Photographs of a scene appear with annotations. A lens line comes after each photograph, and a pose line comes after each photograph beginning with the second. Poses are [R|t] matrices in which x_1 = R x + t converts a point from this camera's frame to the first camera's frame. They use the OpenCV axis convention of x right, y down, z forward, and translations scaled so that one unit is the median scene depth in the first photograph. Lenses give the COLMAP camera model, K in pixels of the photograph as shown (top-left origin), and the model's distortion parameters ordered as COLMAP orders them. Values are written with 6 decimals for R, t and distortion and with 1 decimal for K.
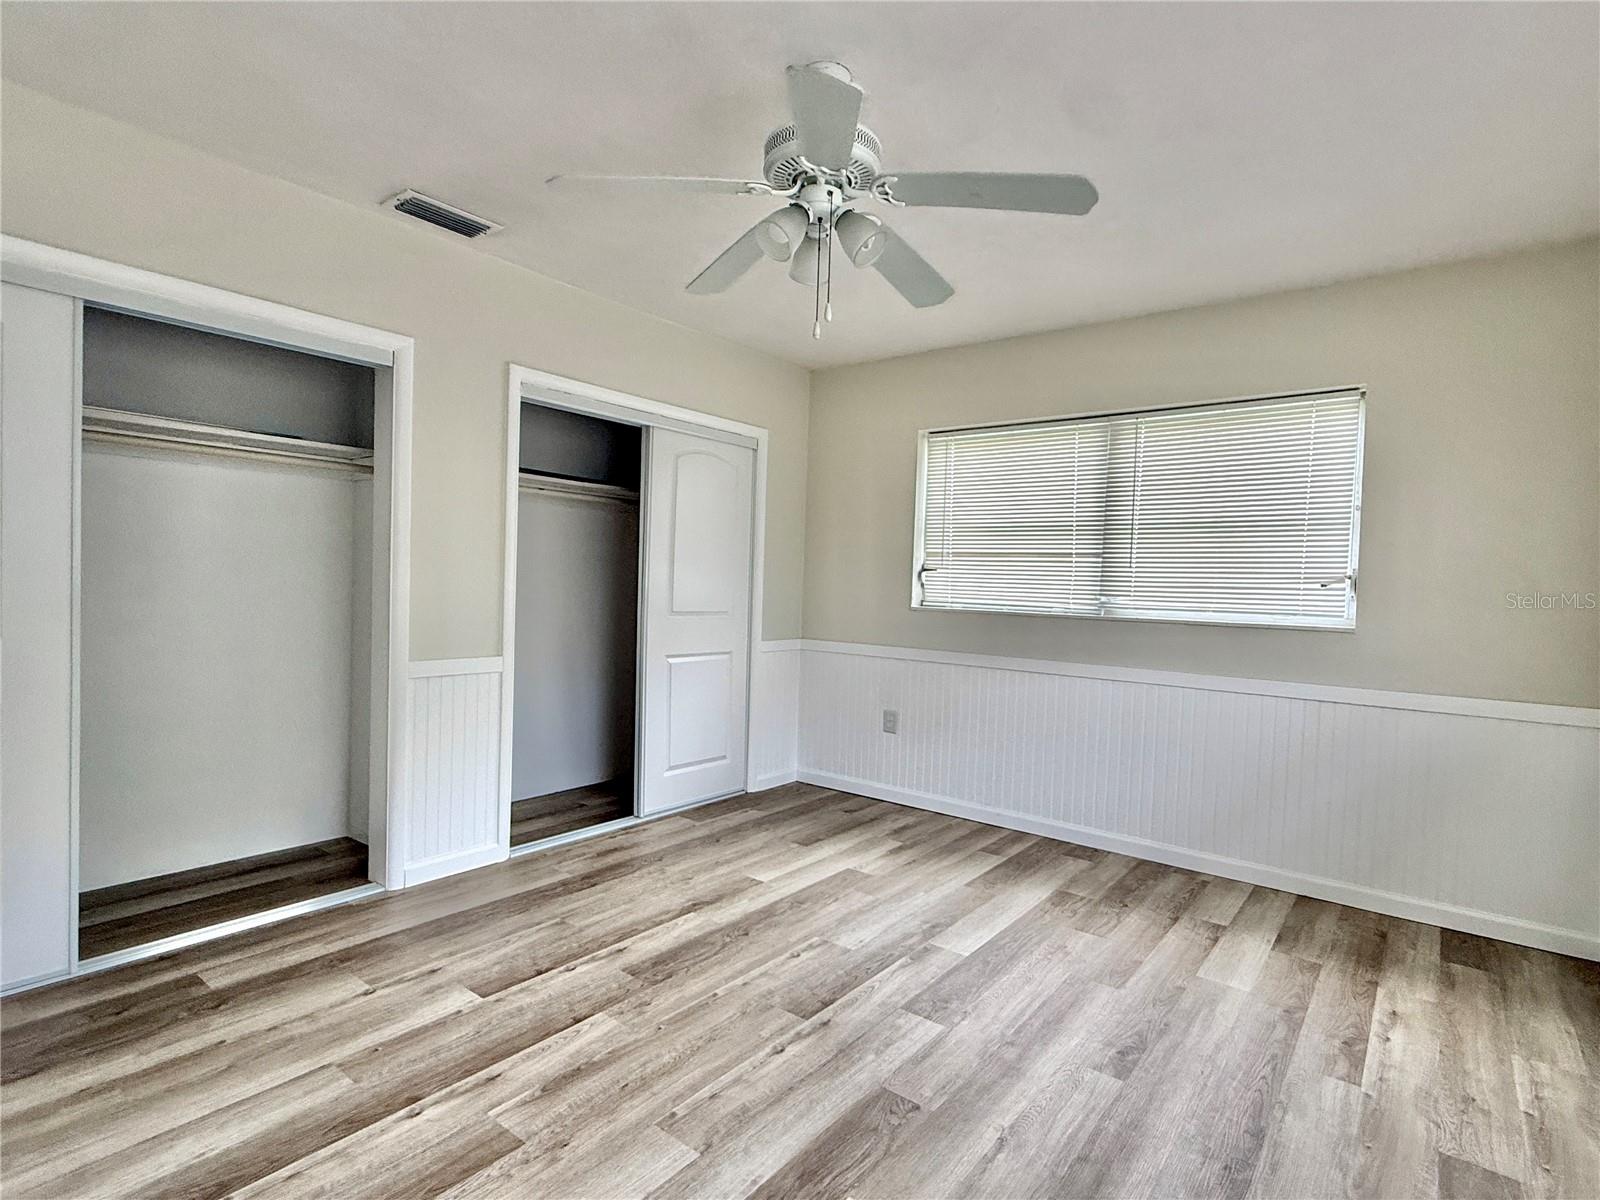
lens RADIAL K [[814.5, 0, 800.0], [0, 814.5, 600.0], [0, 0, 1]] dist [-0.002616, 0.001489]
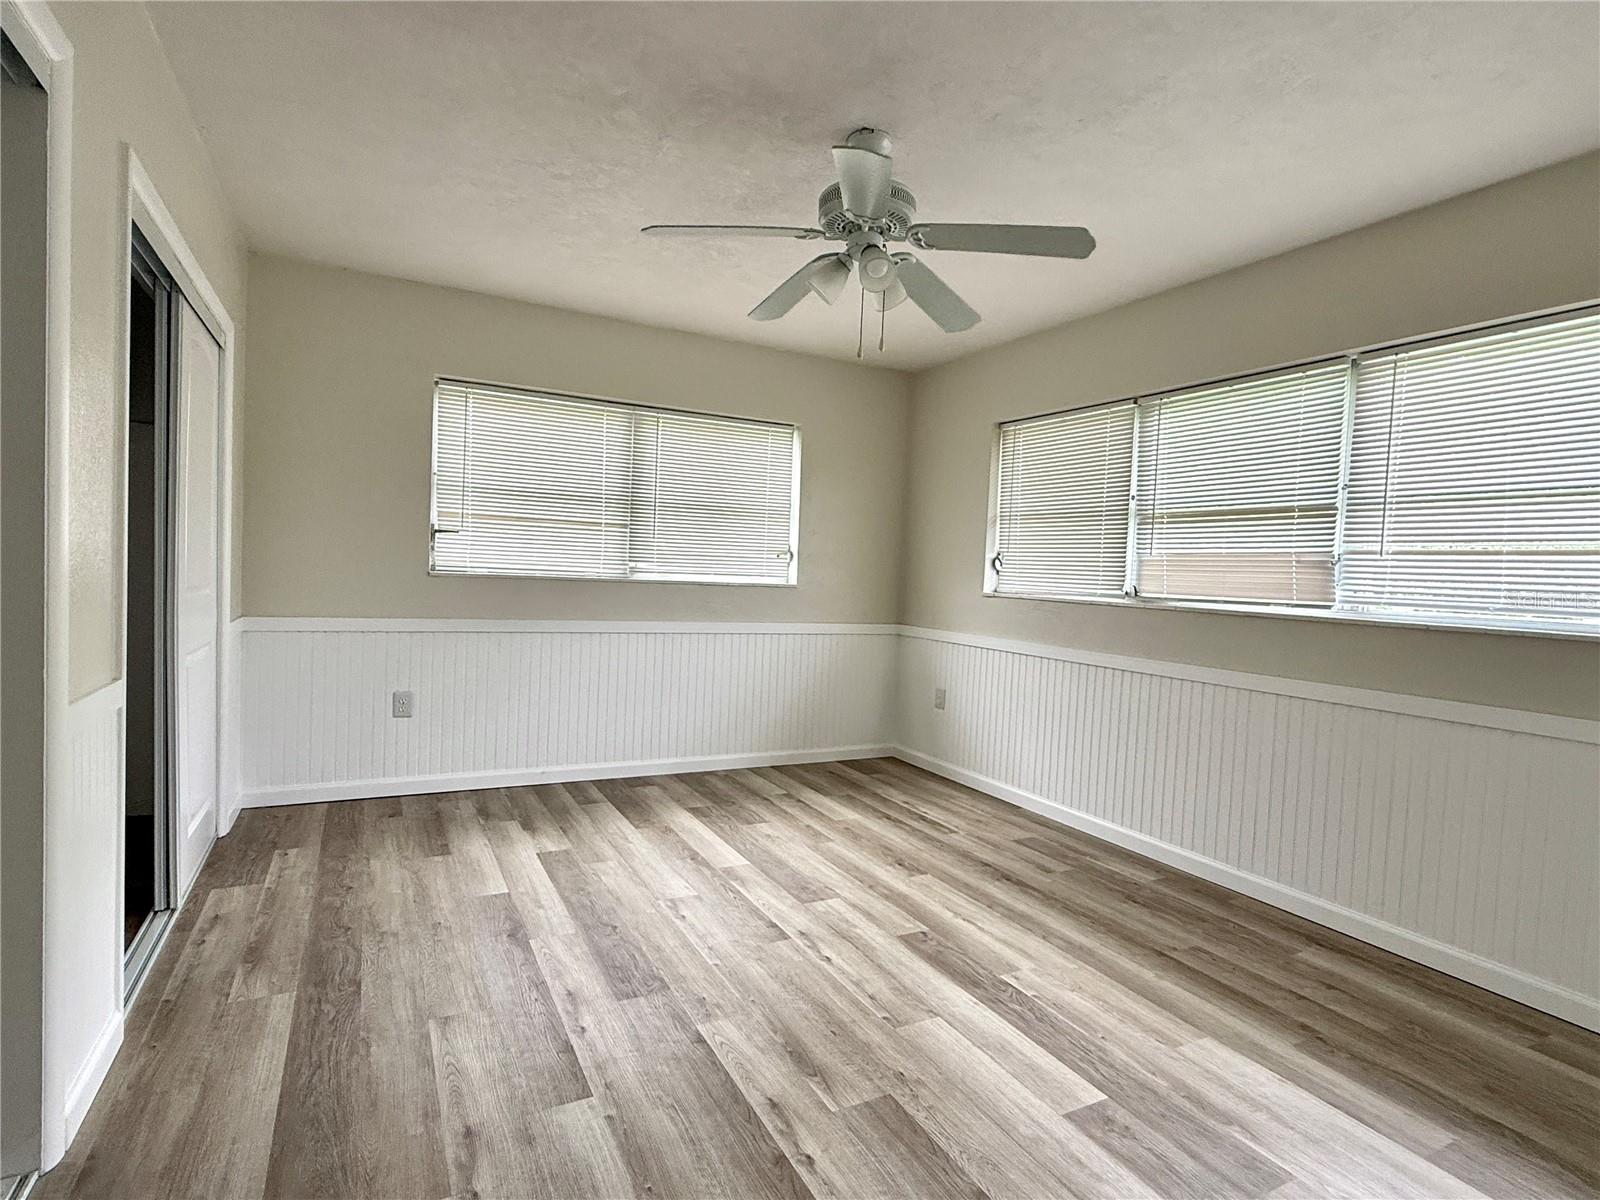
lens RADIAL K [[814.5, 0, 800.0], [0, 814.5, 600.0], [0, 0, 1]] dist [-0.002616, 0.001489]
pose [[0.408466, -0.046618, 0.911582, -0.773540], [-0.010326, 0.998395, 0.055685, -0.023528], [-0.912715, -0.032158, 0.407329, 0.401992]]
